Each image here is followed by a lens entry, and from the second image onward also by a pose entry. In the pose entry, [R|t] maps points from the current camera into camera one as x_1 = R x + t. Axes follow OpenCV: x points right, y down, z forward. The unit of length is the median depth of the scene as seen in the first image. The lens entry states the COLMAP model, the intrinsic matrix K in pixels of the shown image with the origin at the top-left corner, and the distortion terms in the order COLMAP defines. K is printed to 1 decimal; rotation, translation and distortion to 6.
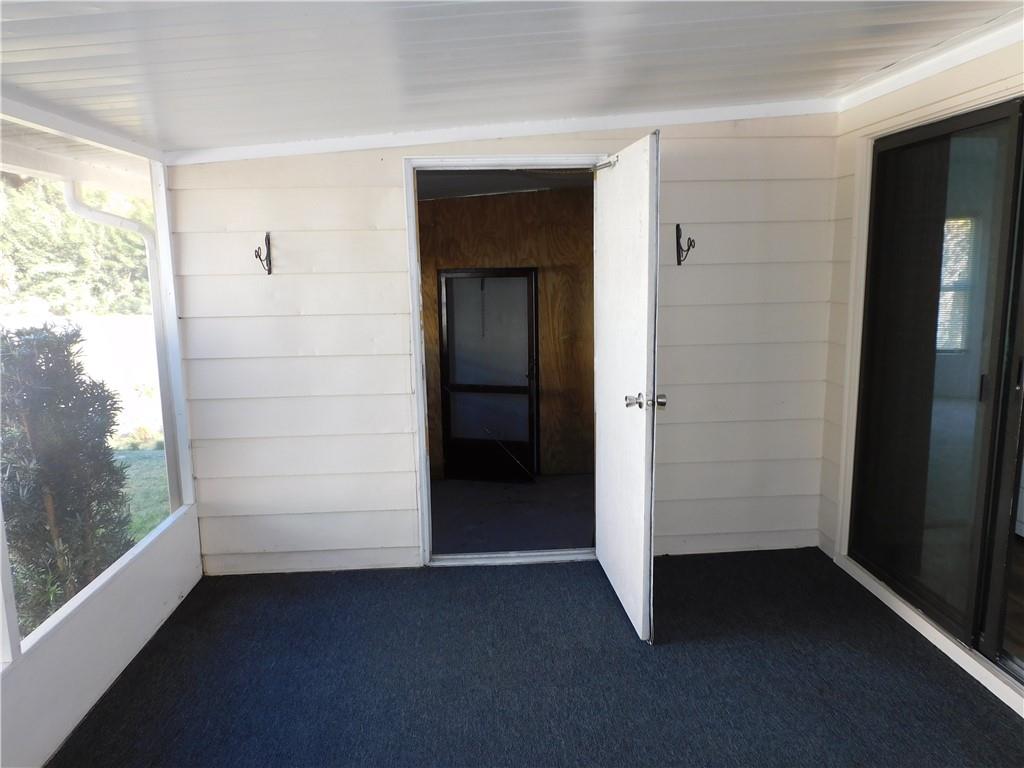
lens RADIAL K [[730.0, 0, 510.7], [0, 730.0, 381.9], [0, 0, 1]] dist [-0.006659, 0.001517]
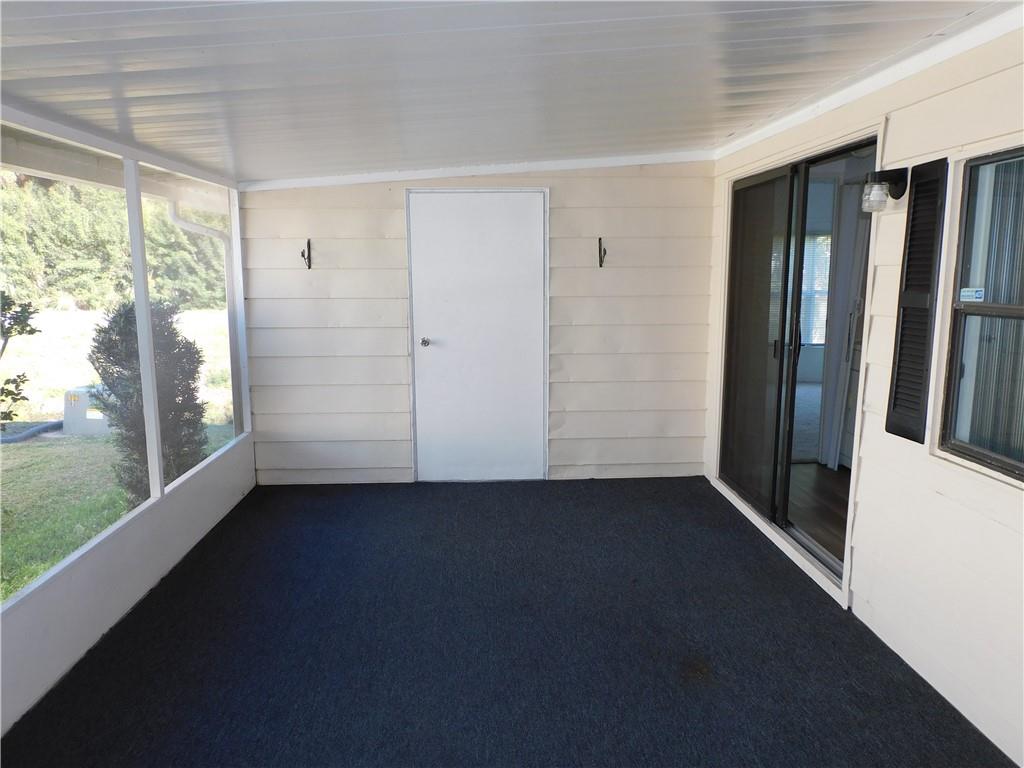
lens RADIAL K [[730.0, 0, 512.1], [0, 730.0, 384.8], [0, 0, 1]] dist [-0.006659, 0.001517]
pose [[0.999805, 0.017447, -0.009268, 0.076038], [-0.017462, 0.999846, -0.001582, 0.068664], [0.009239, 0.001744, 0.999956, -0.388285]]
